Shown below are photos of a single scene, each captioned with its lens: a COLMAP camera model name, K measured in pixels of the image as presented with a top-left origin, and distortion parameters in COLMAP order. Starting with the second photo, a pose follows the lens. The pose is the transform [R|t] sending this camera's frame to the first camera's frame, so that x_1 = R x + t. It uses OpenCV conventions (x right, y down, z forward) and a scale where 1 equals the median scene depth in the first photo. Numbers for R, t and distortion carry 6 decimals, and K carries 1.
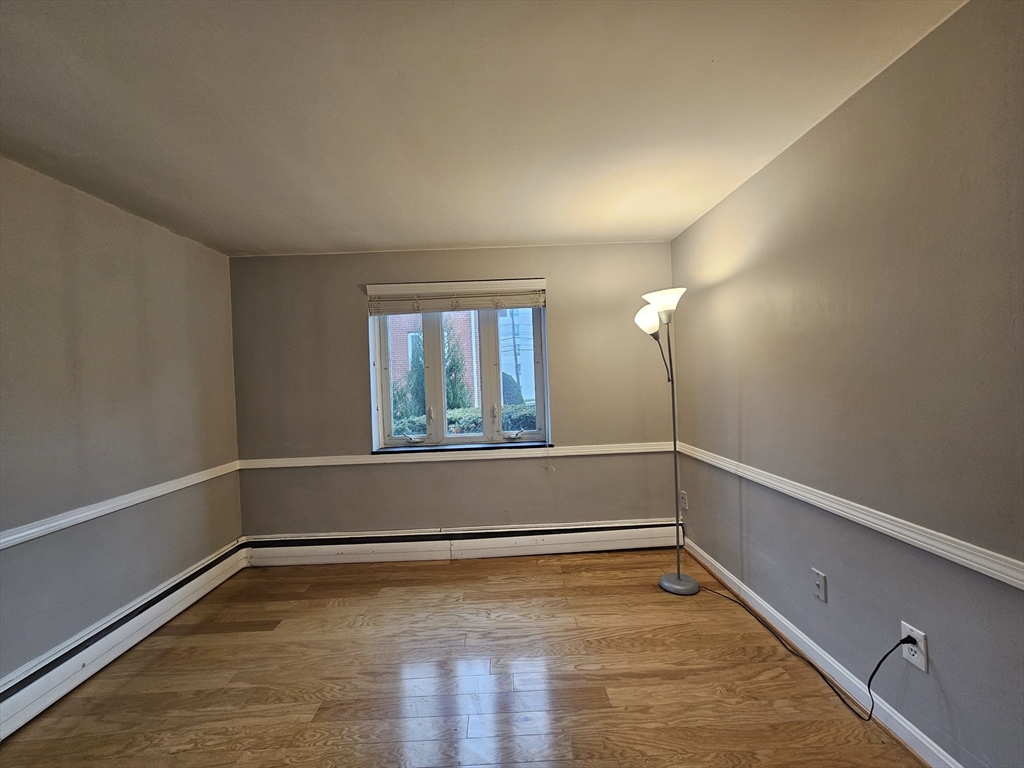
lens RADIAL K [[411.3, 0, 506.0], [0, 411.3, 384.5], [0, 0, 1]] dist [0.002916, 0.000510]
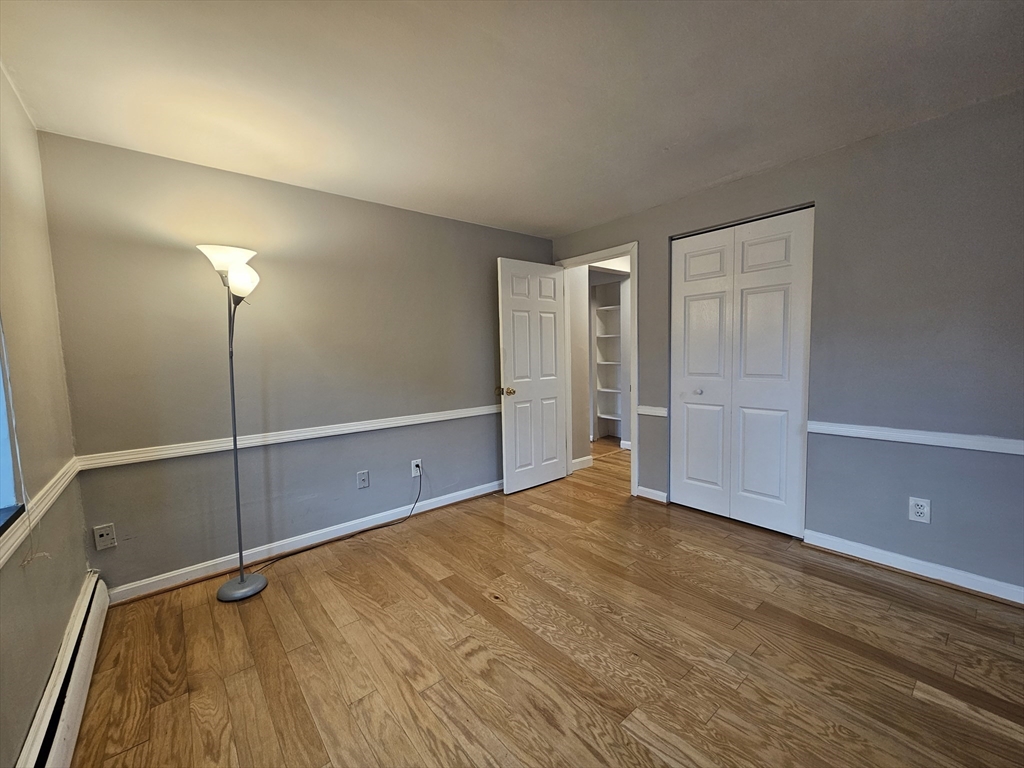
lens RADIAL K [[411.3, 0, 509.0], [0, 411.3, 386.6], [0, 0, 1]] dist [0.002916, 0.000510]
pose [[-0.609489, -0.010173, 0.792729, -0.752872], [0.059724, 0.996487, 0.058706, 0.047891], [-0.790541, 0.083126, -0.606741, 1.275758]]
